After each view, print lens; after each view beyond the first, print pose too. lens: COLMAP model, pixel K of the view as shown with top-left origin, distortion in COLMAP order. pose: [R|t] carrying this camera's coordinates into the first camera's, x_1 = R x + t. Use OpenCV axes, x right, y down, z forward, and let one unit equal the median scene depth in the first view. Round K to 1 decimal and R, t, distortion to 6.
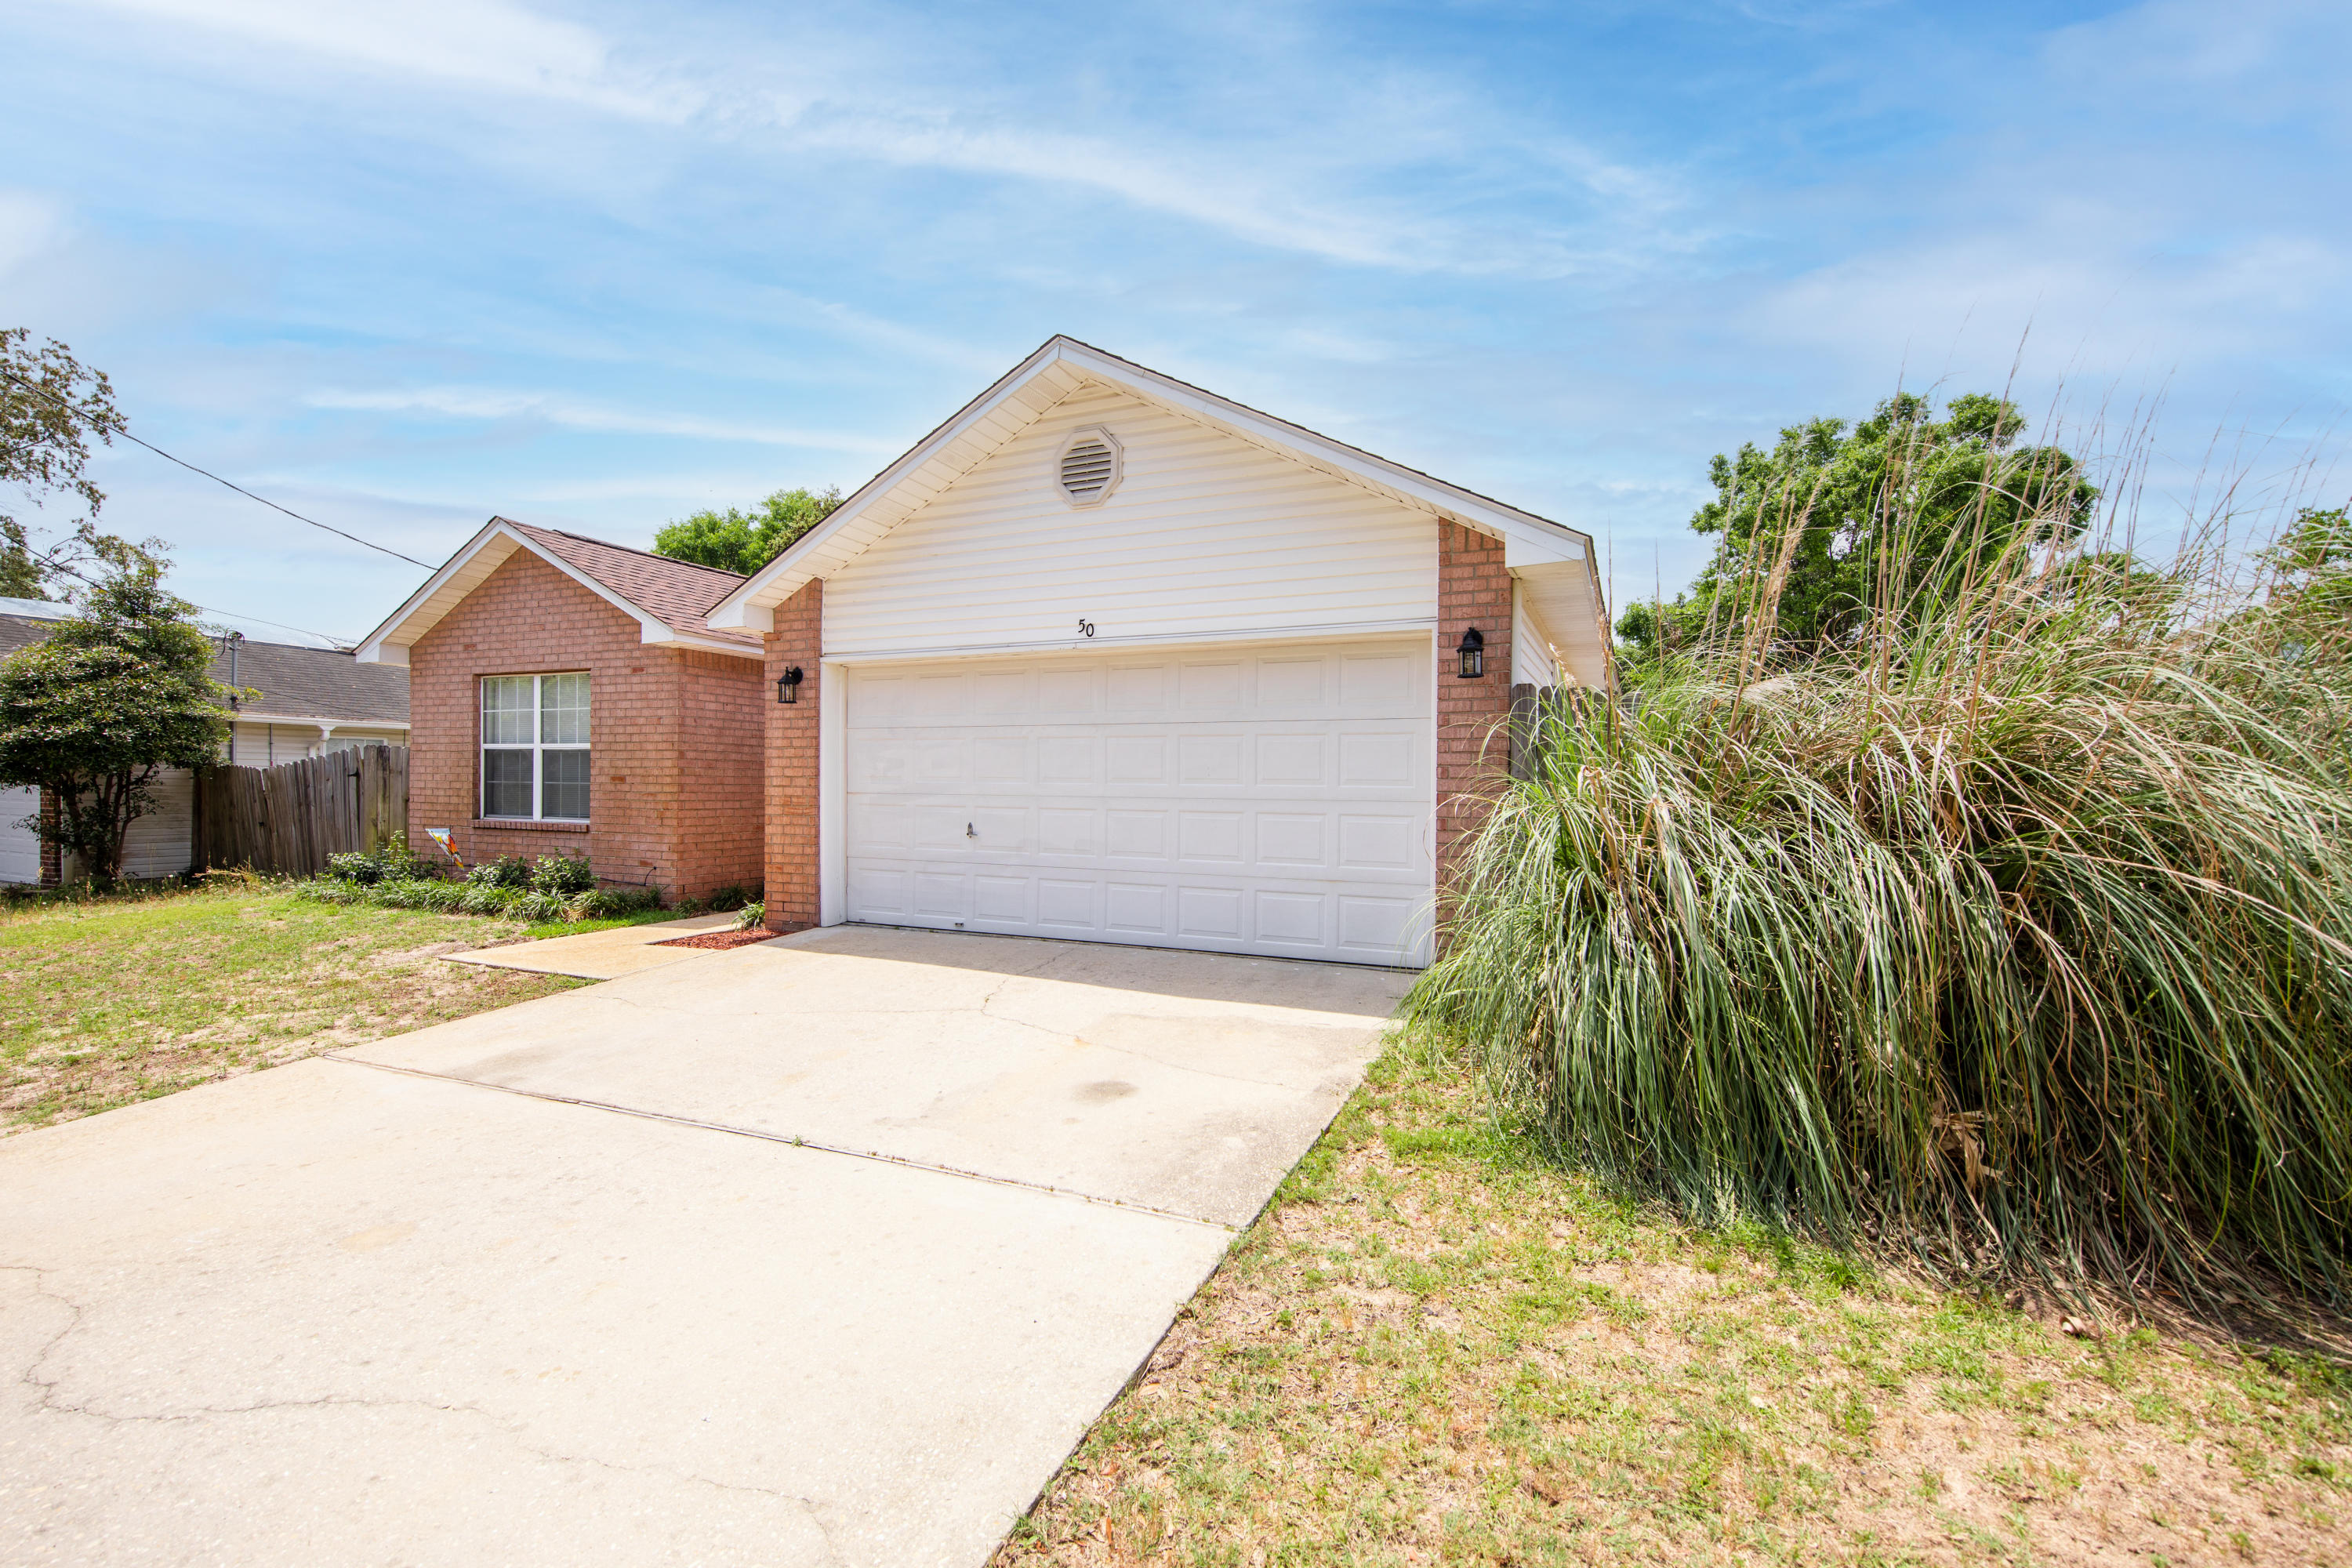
lens RADIAL K [[991.5, 0, 1182.3], [0, 991.5, 764.7], [0, 0, 1]] dist [0.002133, -0.000138]
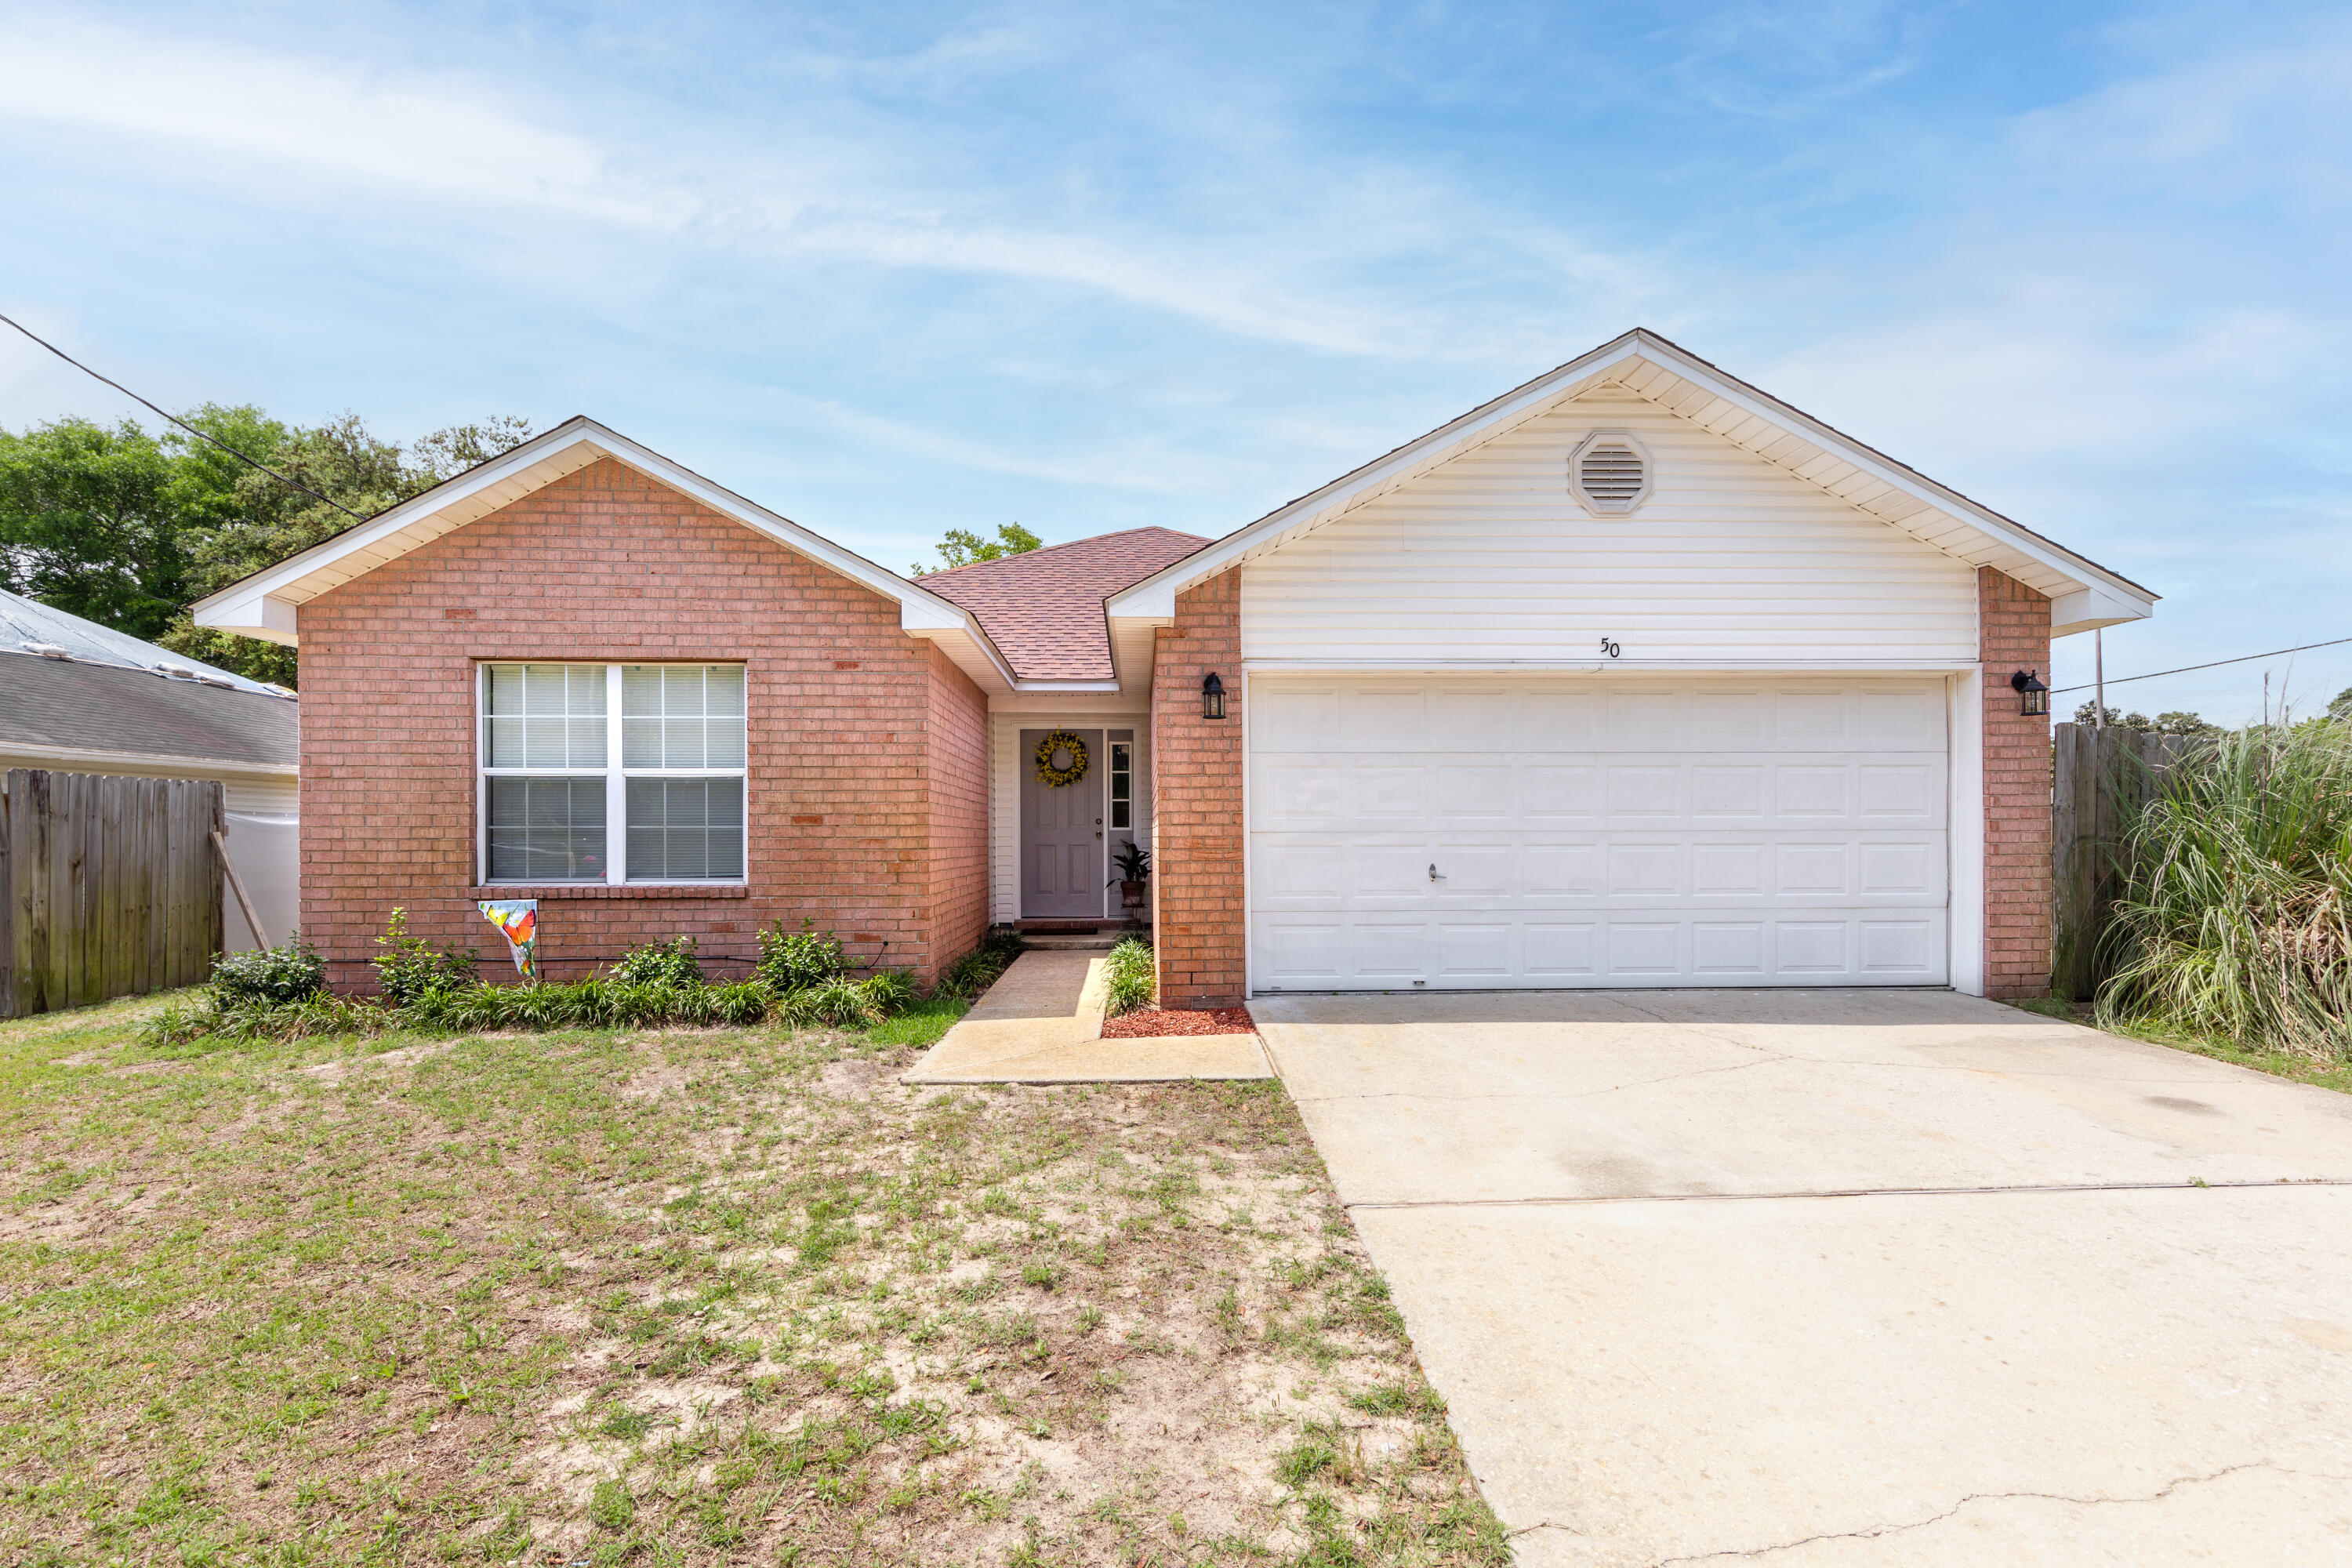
lens RADIAL K [[1081.1, 0, 1180.5], [0, 1081.1, 800.8], [0, 0, 1]] dist [0.002871, 0.000580]
pose [[0.899873, -0.001712, 0.436148, -0.787978], [0.003750, 0.999986, -0.003811, 0.006106], [-0.436135, 0.005065, 0.899867, 0.237544]]
